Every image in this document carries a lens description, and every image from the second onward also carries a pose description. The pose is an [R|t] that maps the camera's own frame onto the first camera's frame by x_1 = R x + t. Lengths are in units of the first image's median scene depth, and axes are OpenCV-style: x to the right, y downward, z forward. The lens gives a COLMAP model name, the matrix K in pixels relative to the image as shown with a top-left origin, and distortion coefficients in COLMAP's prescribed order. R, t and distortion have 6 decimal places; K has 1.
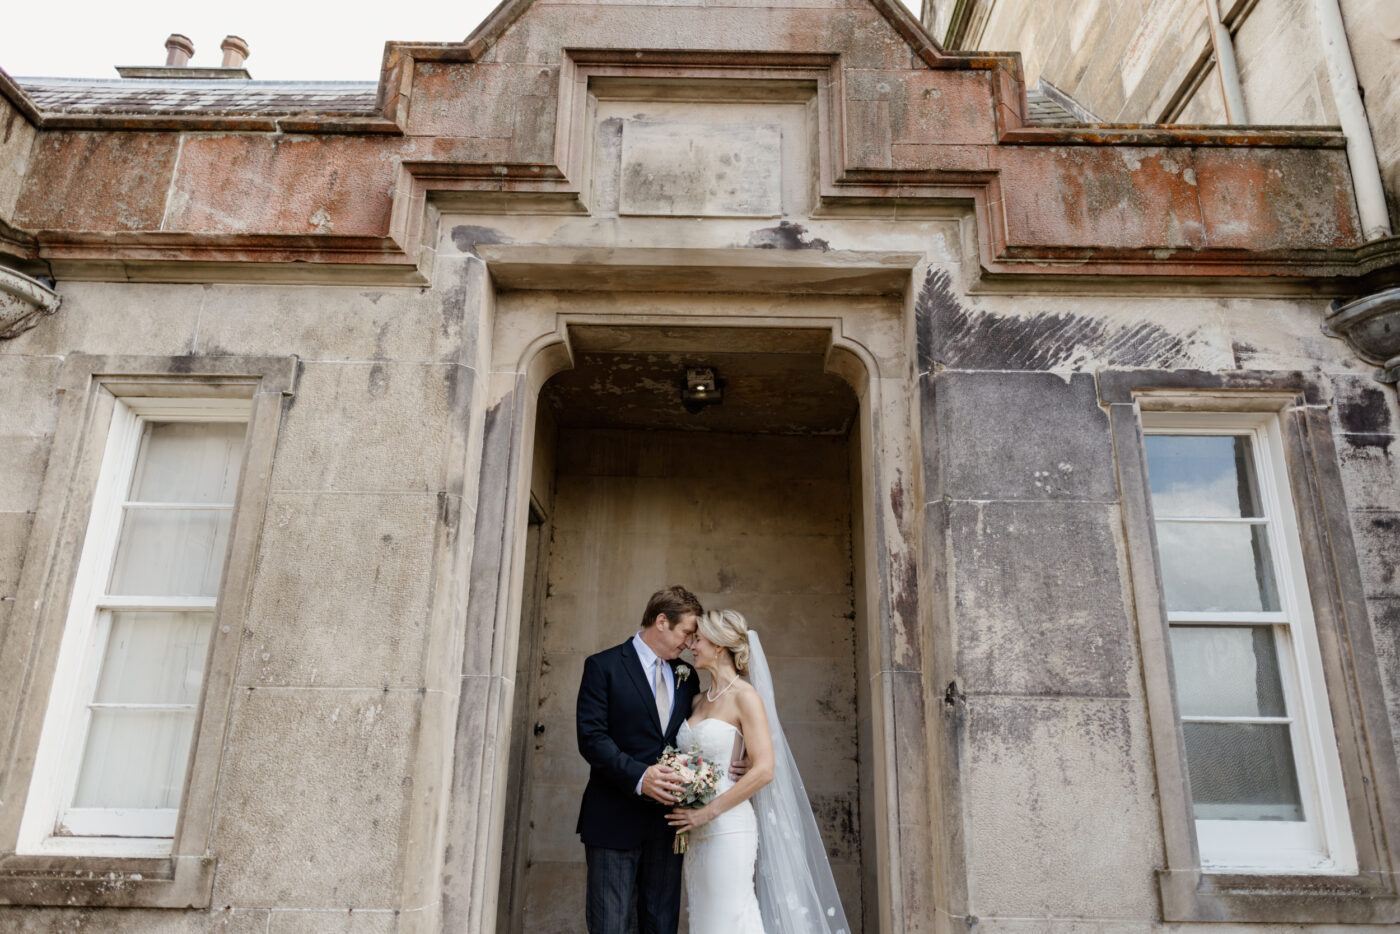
lens RADIAL K [[900.5, 0, 707.3], [0, 900.5, 483.9], [0, 0, 1]] dist [0.002698, -0.003211]
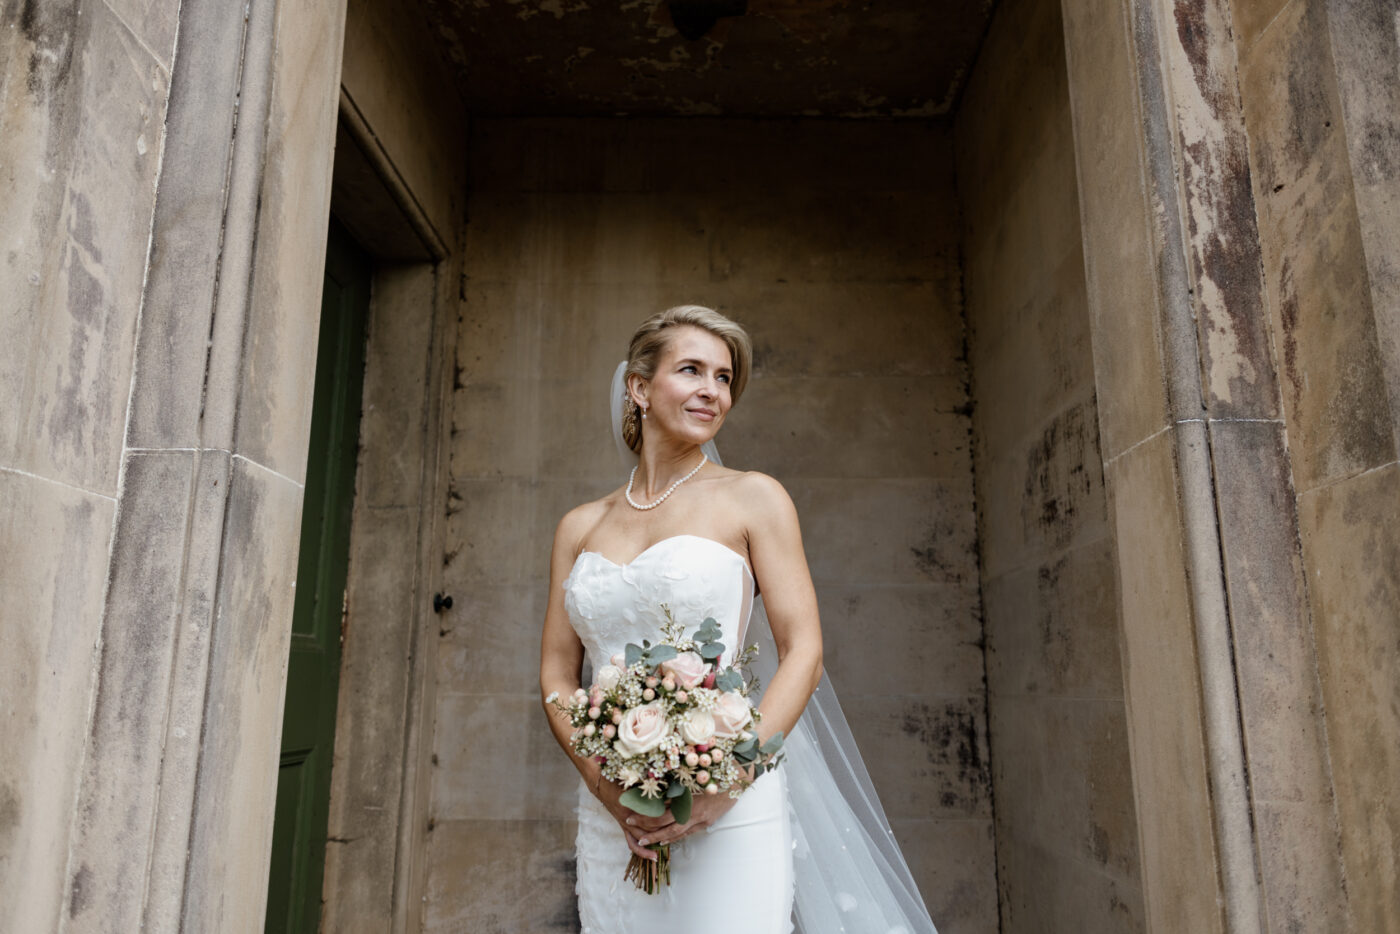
lens RADIAL K [[1007.0, 0, 696.9], [0, 1007.0, 459.3], [0, 0, 1]] dist [0.004384, -0.012857]
pose [[0.999680, -0.018311, -0.017454, -0.010493], [0.020079, 0.994038, 0.107169, 0.168112], [0.015388, -0.107485, 0.994088, 0.538145]]
